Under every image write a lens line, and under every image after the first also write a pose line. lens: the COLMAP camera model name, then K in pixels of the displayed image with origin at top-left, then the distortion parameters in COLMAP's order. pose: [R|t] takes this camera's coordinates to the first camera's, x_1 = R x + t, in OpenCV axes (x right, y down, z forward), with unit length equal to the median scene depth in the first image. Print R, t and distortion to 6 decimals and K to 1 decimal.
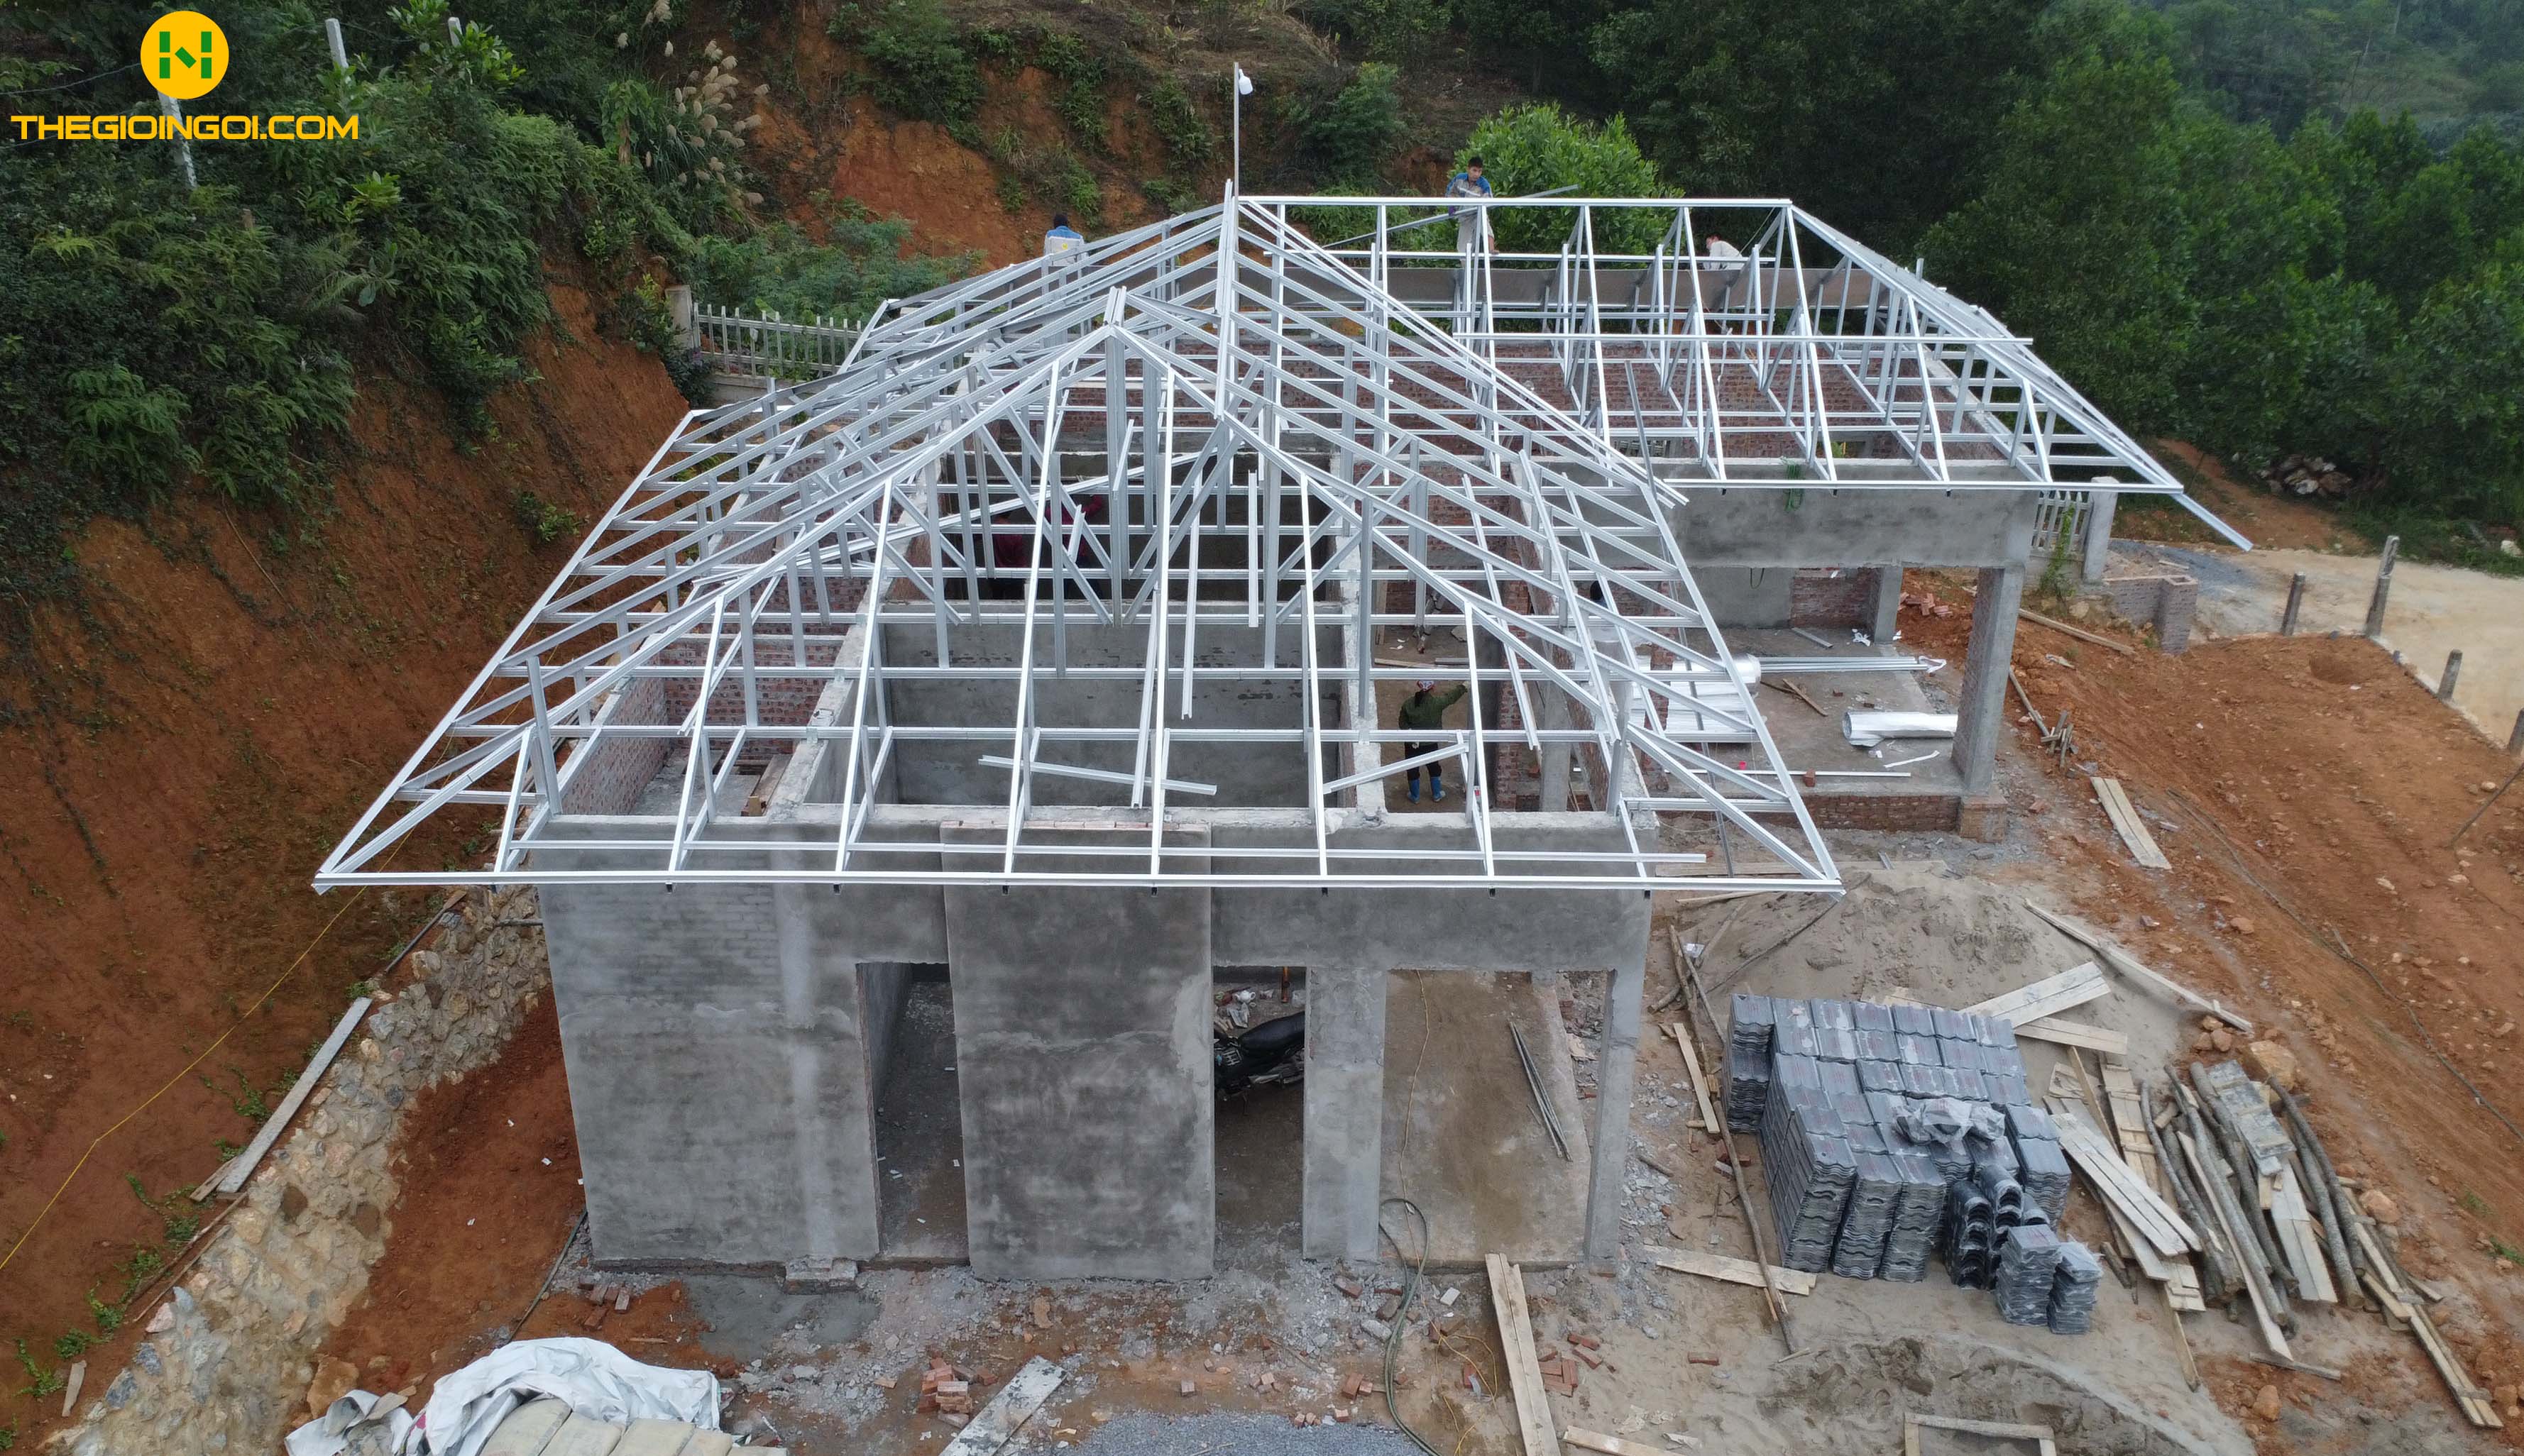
lens RADIAL K [[2056.4, 0, 1262.0], [0, 2056.4, 728.0], [0, 0, 1]] dist [0.004161, 0.003941]
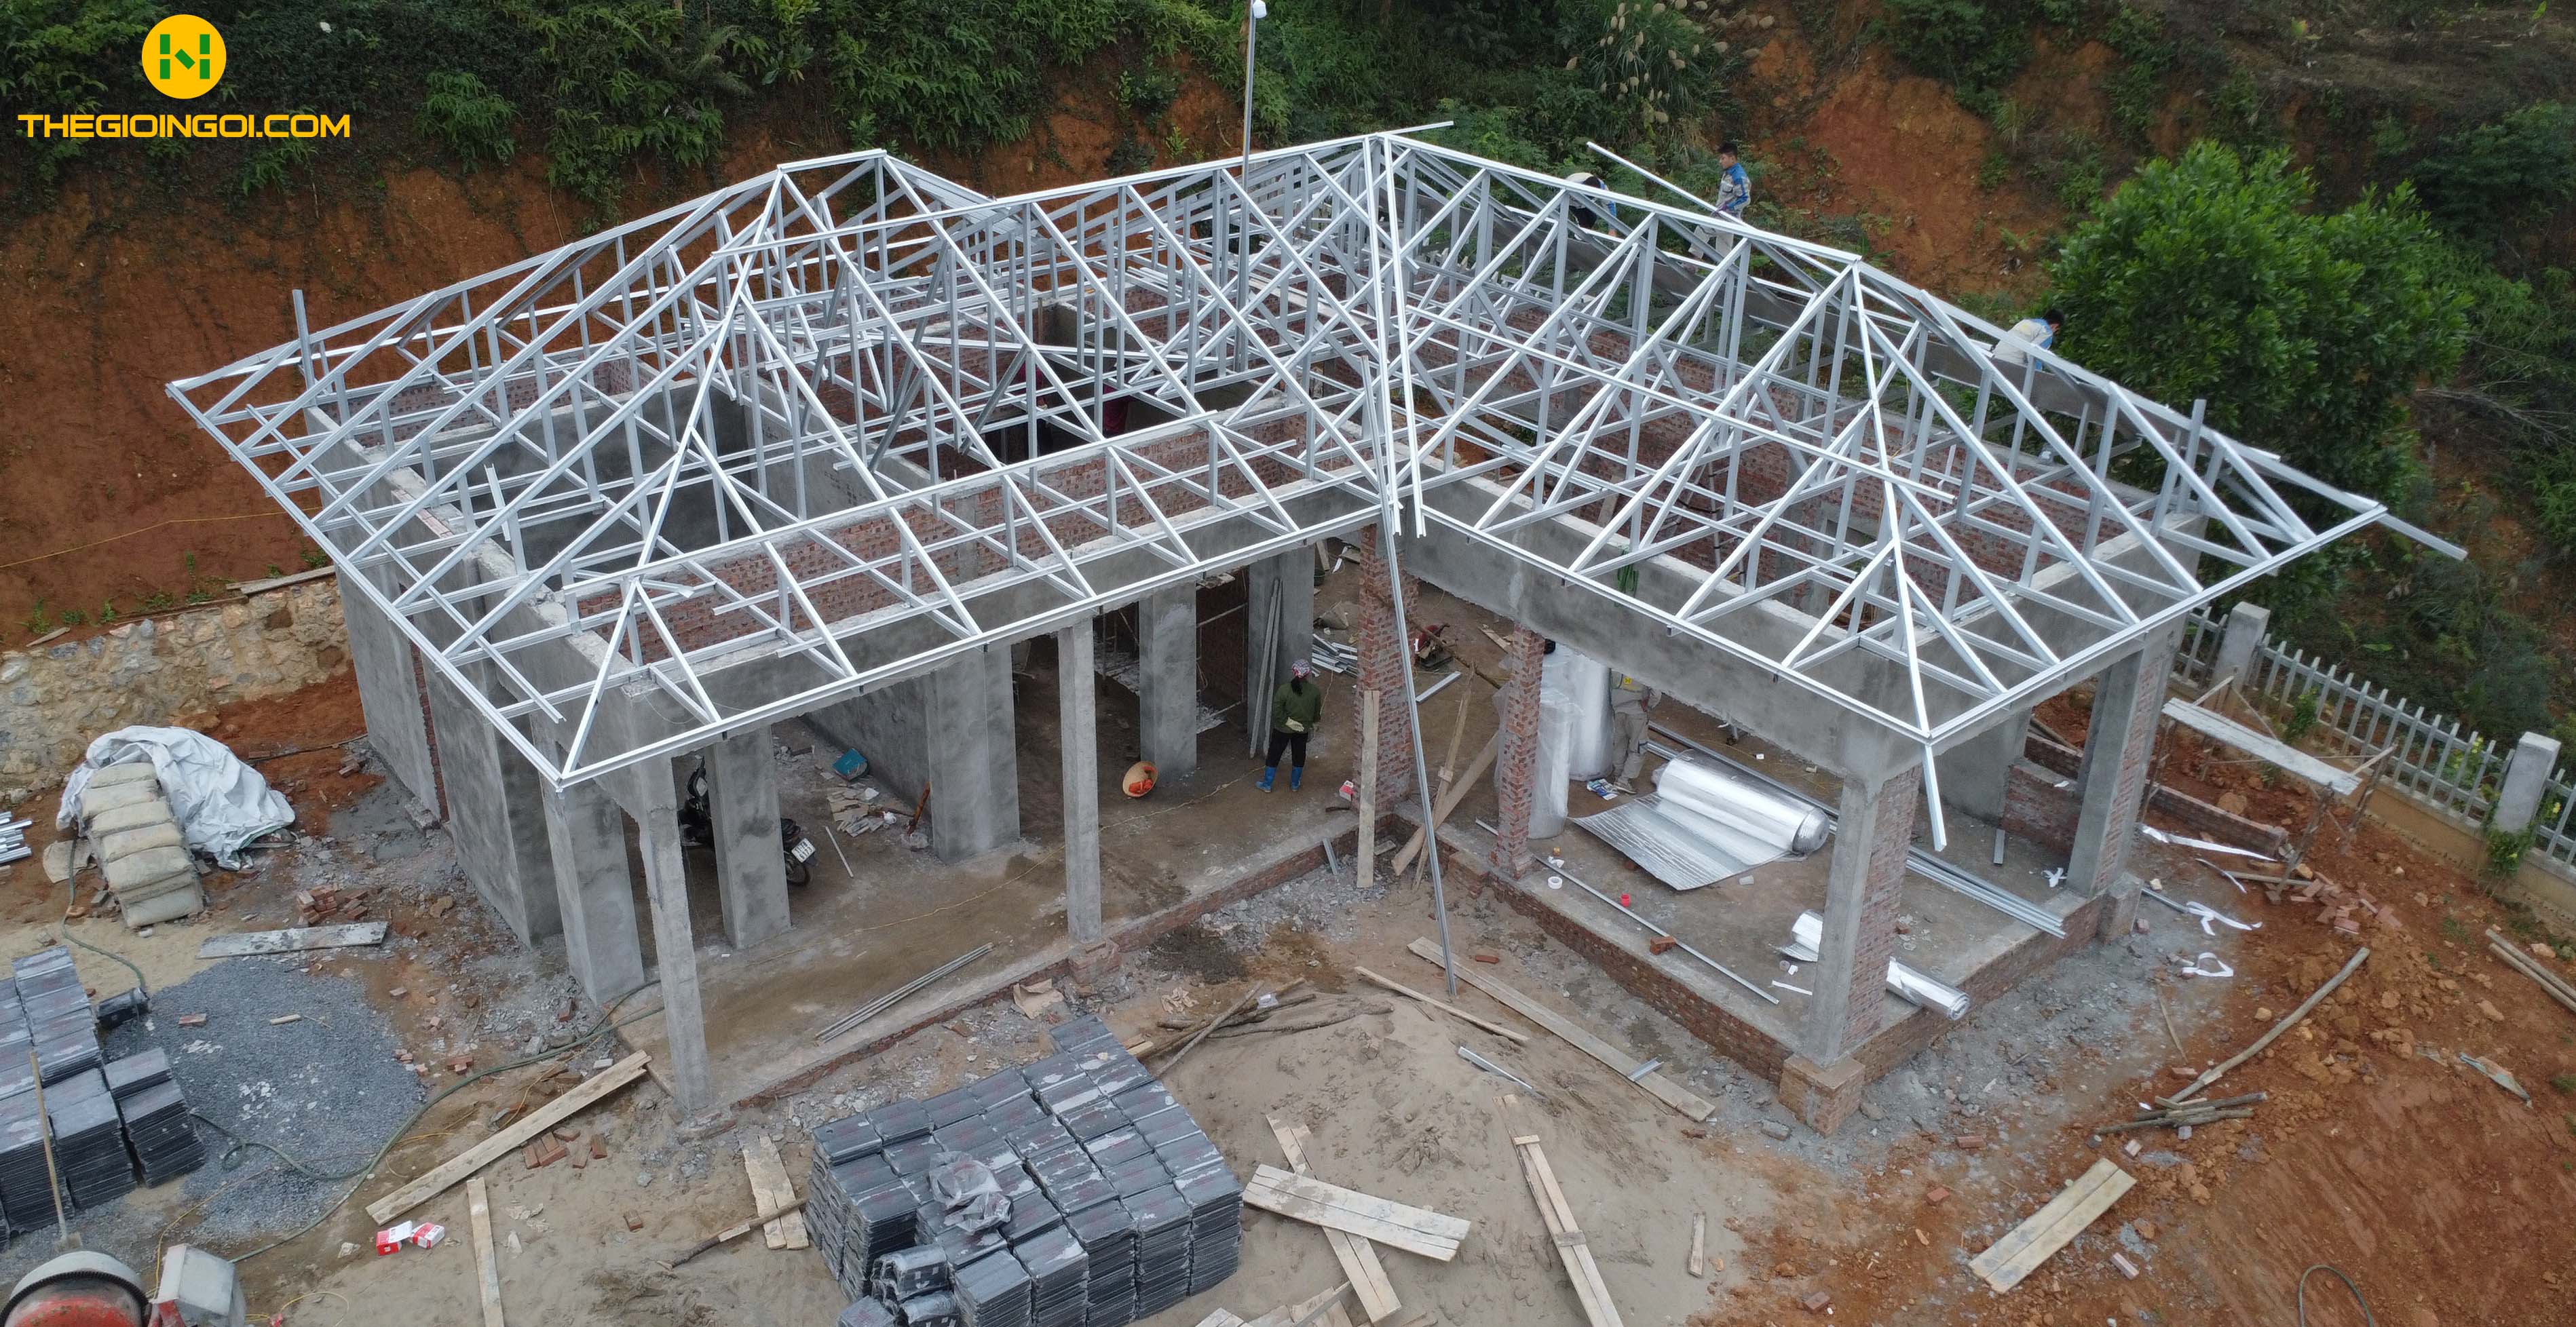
lens RADIAL K [[1971.5, 0, 1225.6], [0, 1971.5, 588.4], [0, 0, 1]] dist [0.008037, -0.001769]
pose [[0.626194, 0.330141, -0.706320, 0.666195], [-0.343528, 0.930078, 0.130170, -0.149598], [0.699907, 0.161129, 0.695821, 0.307538]]
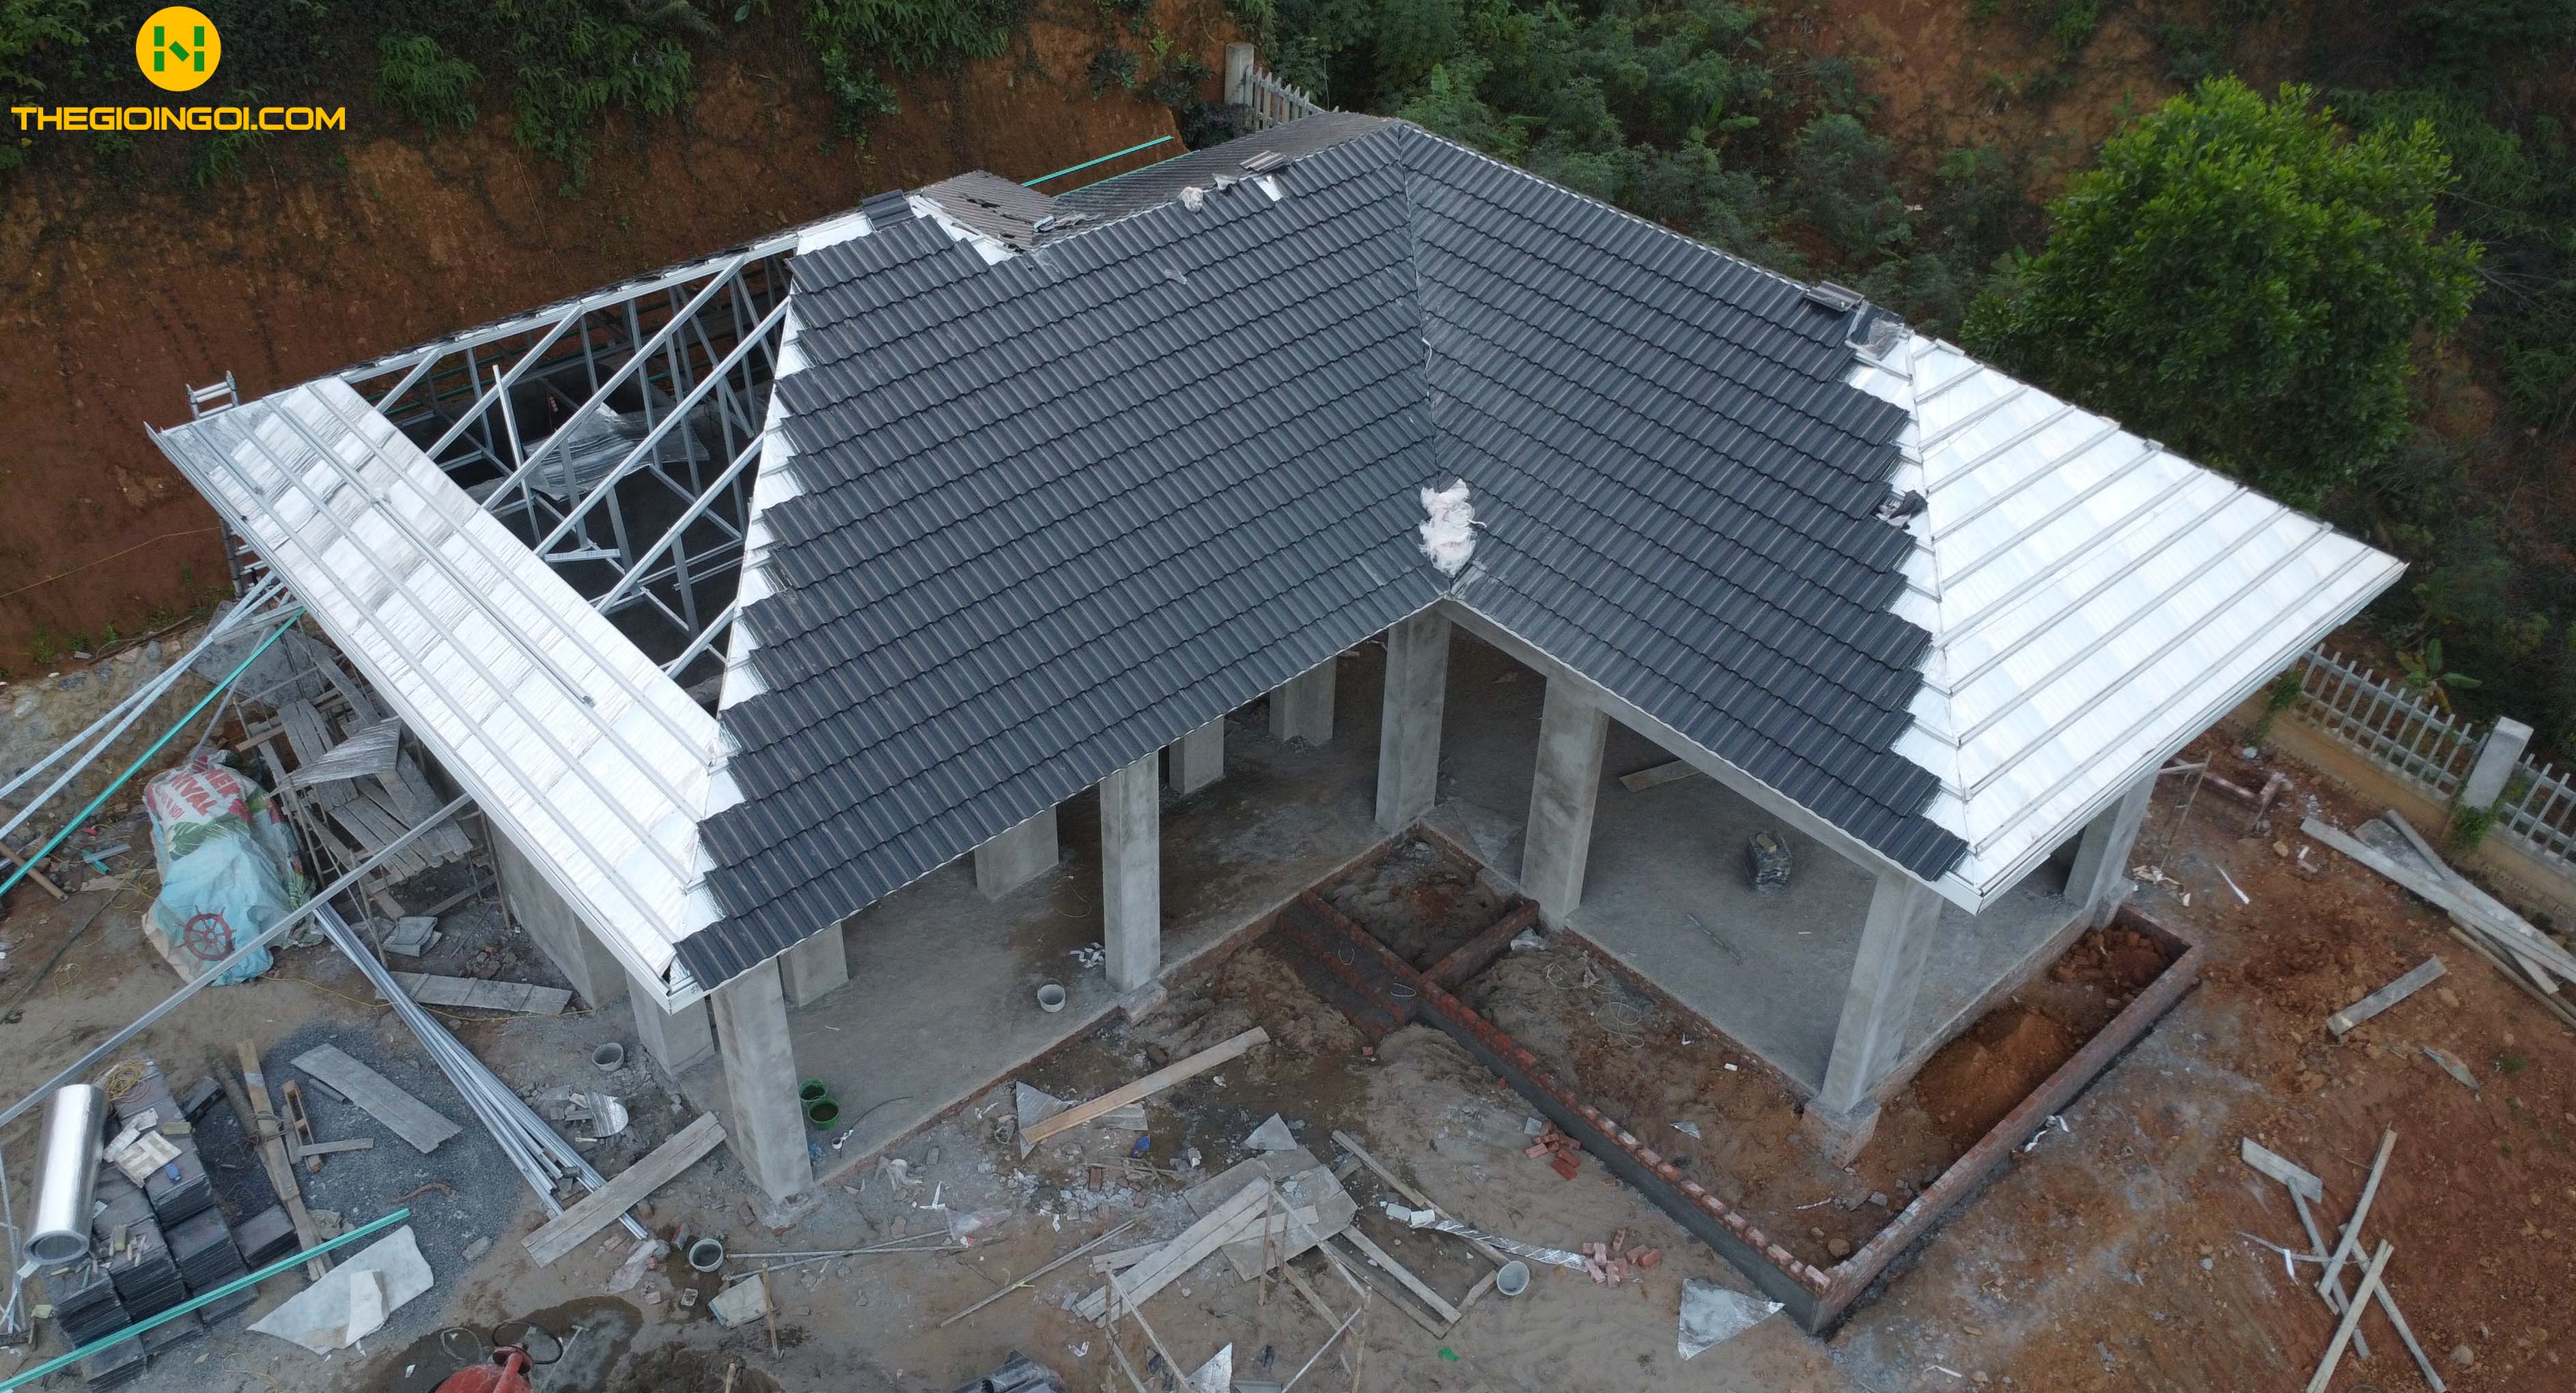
lens RADIAL K [[1977.4, 0, 1215.6], [0, 1977.4, 637.2], [0, 0, 1]] dist [0.002347, 0.001392]
pose [[0.656529, 0.439963, -0.612700, 0.581073], [-0.334225, 0.897862, 0.286596, -0.272847], [0.676212, 0.016621, 0.736520, 0.258017]]
